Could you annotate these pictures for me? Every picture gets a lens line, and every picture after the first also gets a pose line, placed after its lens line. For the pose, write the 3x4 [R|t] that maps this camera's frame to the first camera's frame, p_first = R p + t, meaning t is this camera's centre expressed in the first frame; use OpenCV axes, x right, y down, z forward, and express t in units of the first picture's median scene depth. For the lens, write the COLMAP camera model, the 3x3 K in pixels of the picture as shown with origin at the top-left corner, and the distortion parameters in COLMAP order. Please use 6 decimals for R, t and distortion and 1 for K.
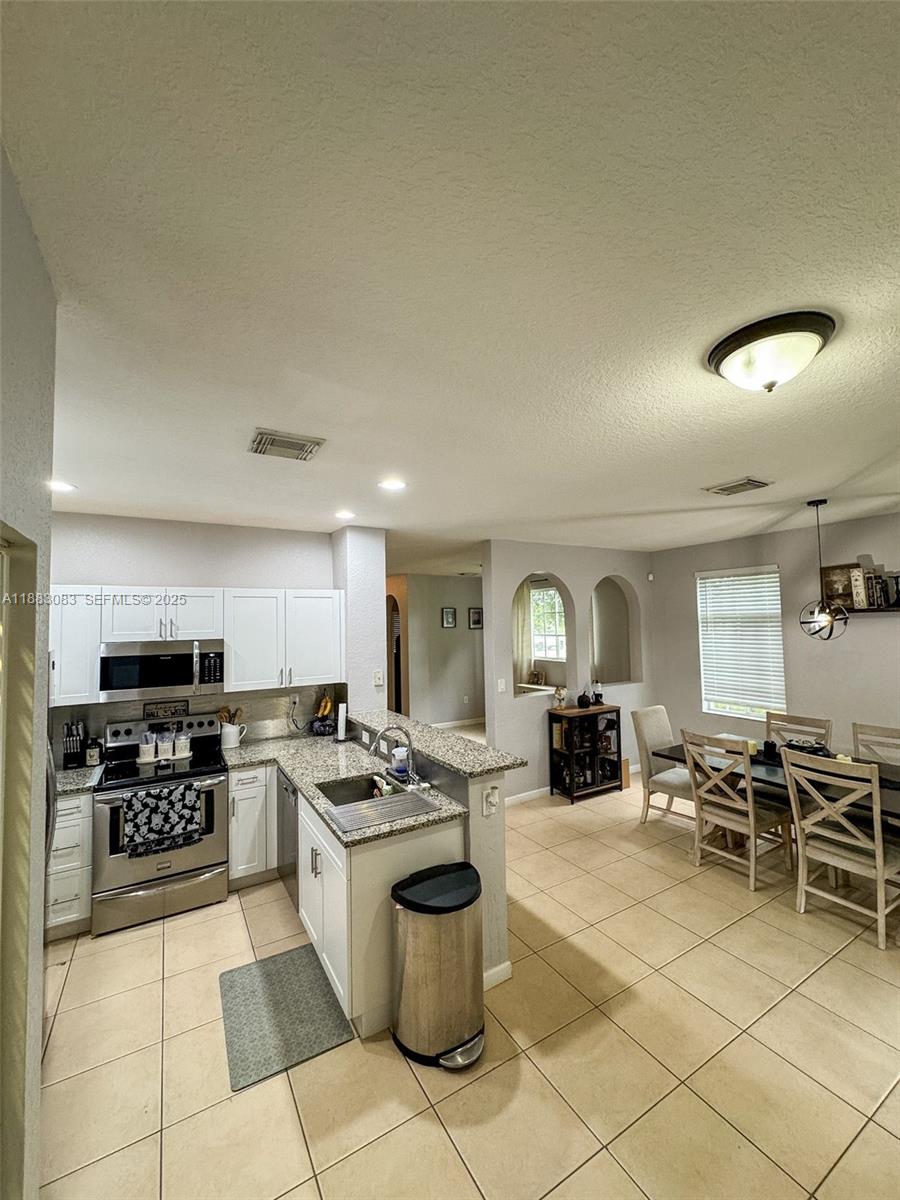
lens RADIAL K [[477.6, 0, 451.8], [0, 477.6, 599.0], [0, 0, 1]] dist [-0.001662, -0.000009]
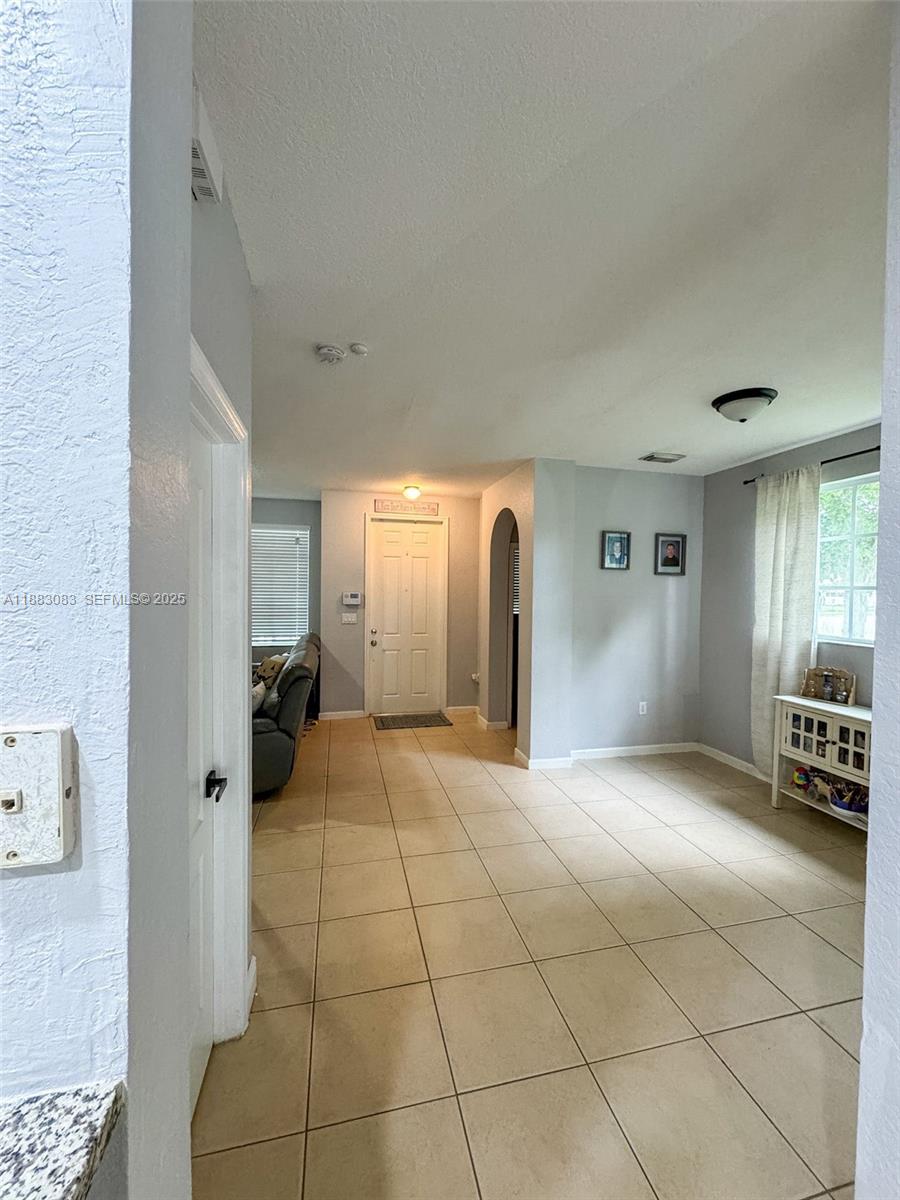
lens RADIAL K [[477.6, 0, 451.8], [0, 477.6, 599.0], [0, 0, 1]] dist [-0.001662, -0.000009]
pose [[0.953928, 0.039202, -0.297463, -0.033133], [-0.017683, 0.997050, 0.074689, 0.095901], [0.299513, -0.065988, 0.951807, 0.771210]]
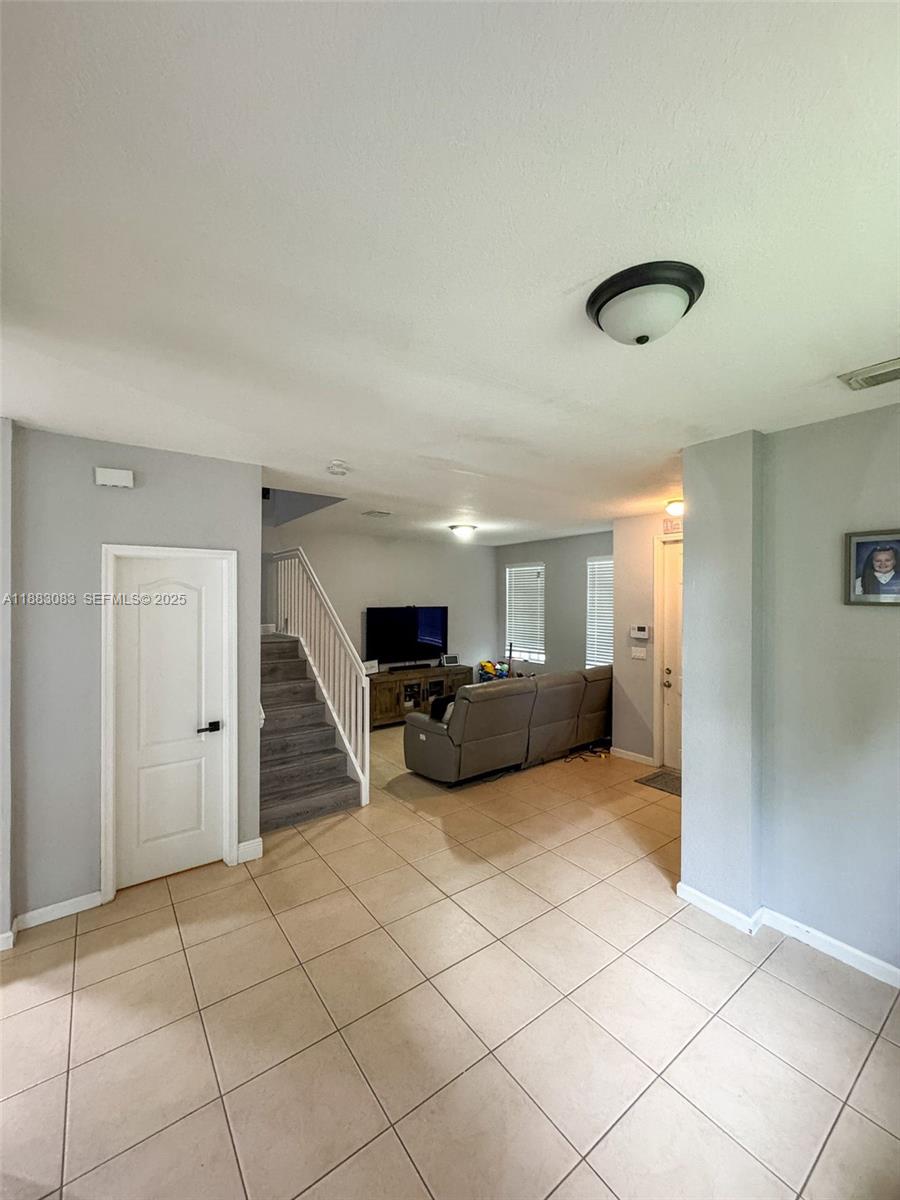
lens RADIAL K [[477.6, 0, 451.8], [0, 477.6, 599.0], [0, 0, 1]] dist [-0.001662, -0.000009]
pose [[0.101439, 0.023308, -0.994569, 0.393975], [0.043223, 0.998678, 0.027813, 0.065948], [0.993902, -0.045810, 0.100297, 1.267976]]
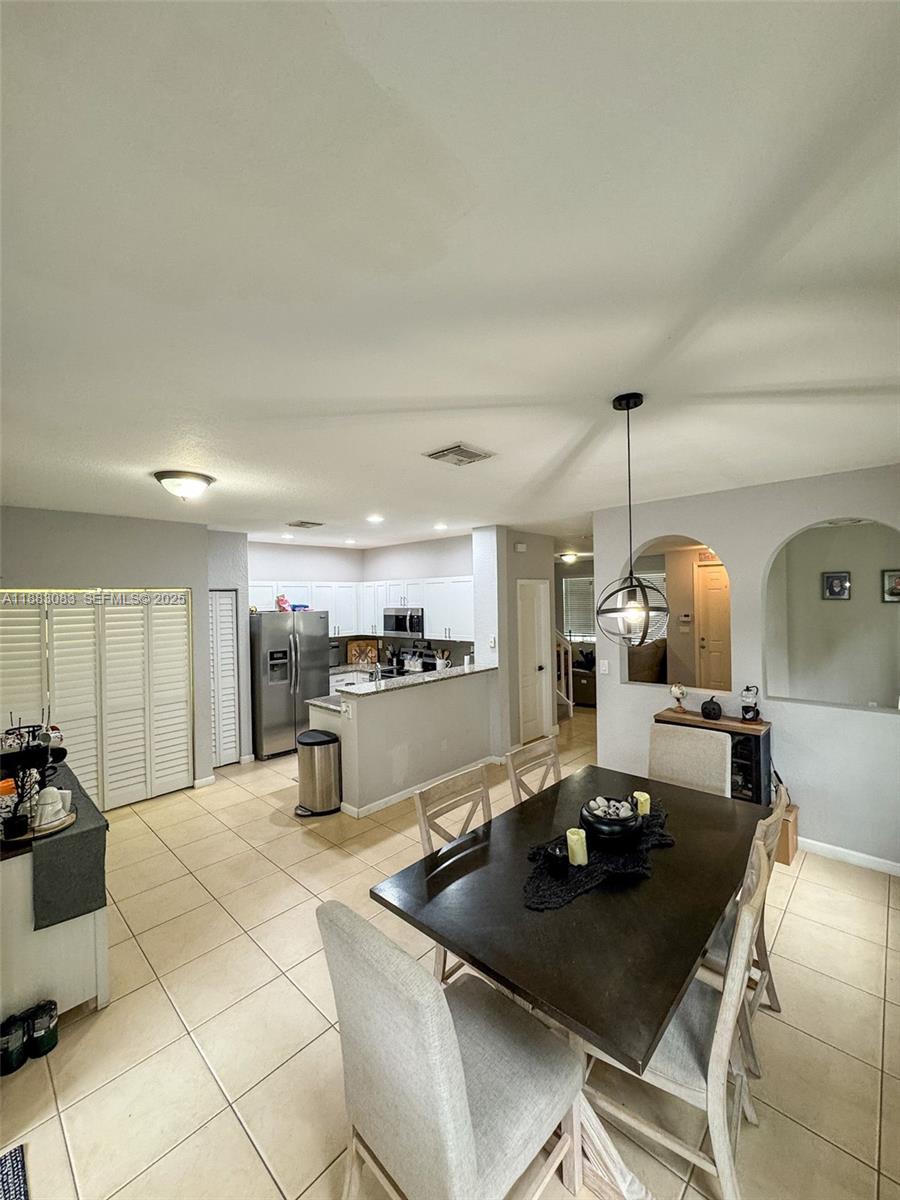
lens RADIAL K [[477.6, 0, 451.8], [0, 477.6, 599.0], [0, 0, 1]] dist [-0.001662, -0.000009]
pose [[0.276519, 0.017729, -0.960845, 0.881392], [0.061704, 0.997439, 0.036162, -0.003805], [0.959025, -0.069288, 0.274717, 0.448985]]
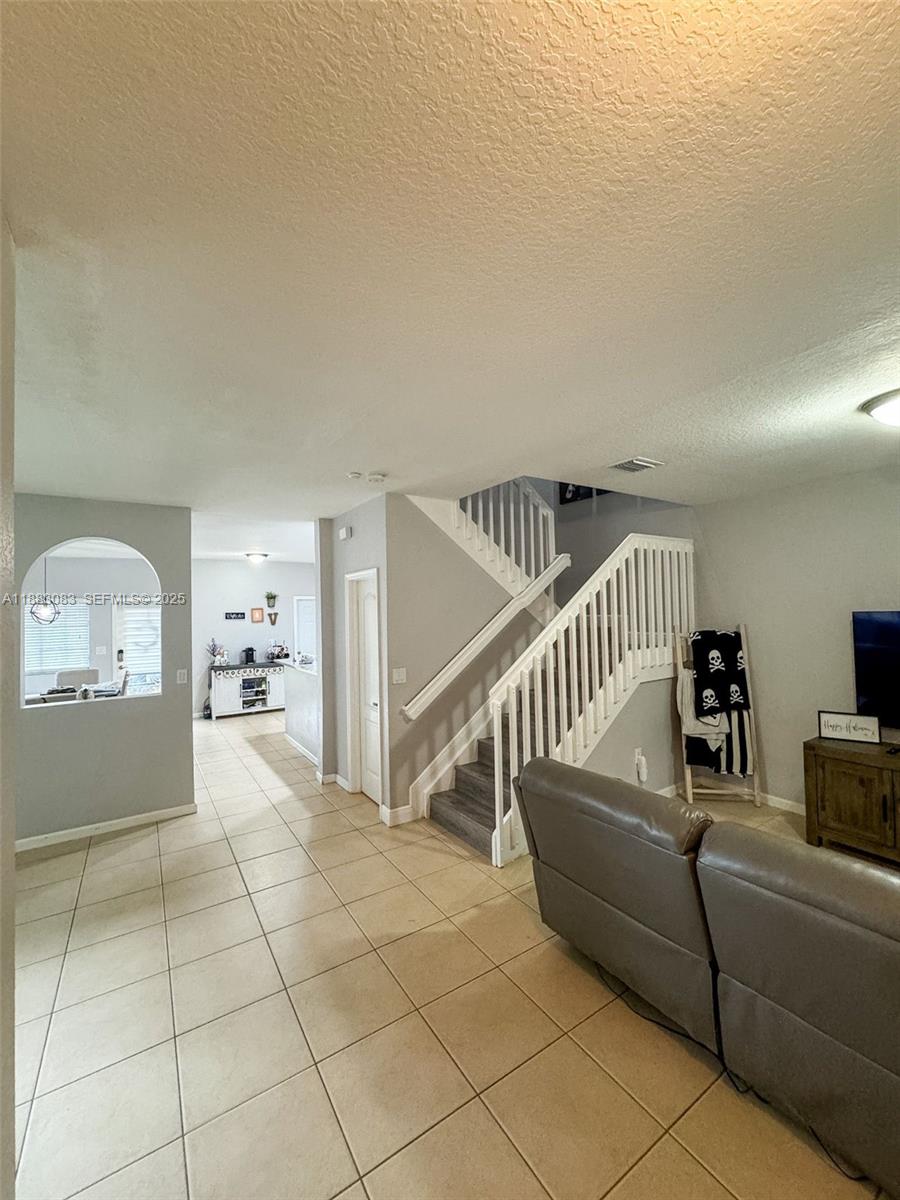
lens RADIAL K [[477.6, 0, 451.8], [0, 477.6, 599.0], [0, 0, 1]] dist [-0.001662, -0.000009]
pose [[-0.998286, 0.041503, -0.041273, -0.361297], [0.044359, 0.996499, -0.070860, 0.121858], [0.038188, -0.072569, -0.996632, 1.851219]]
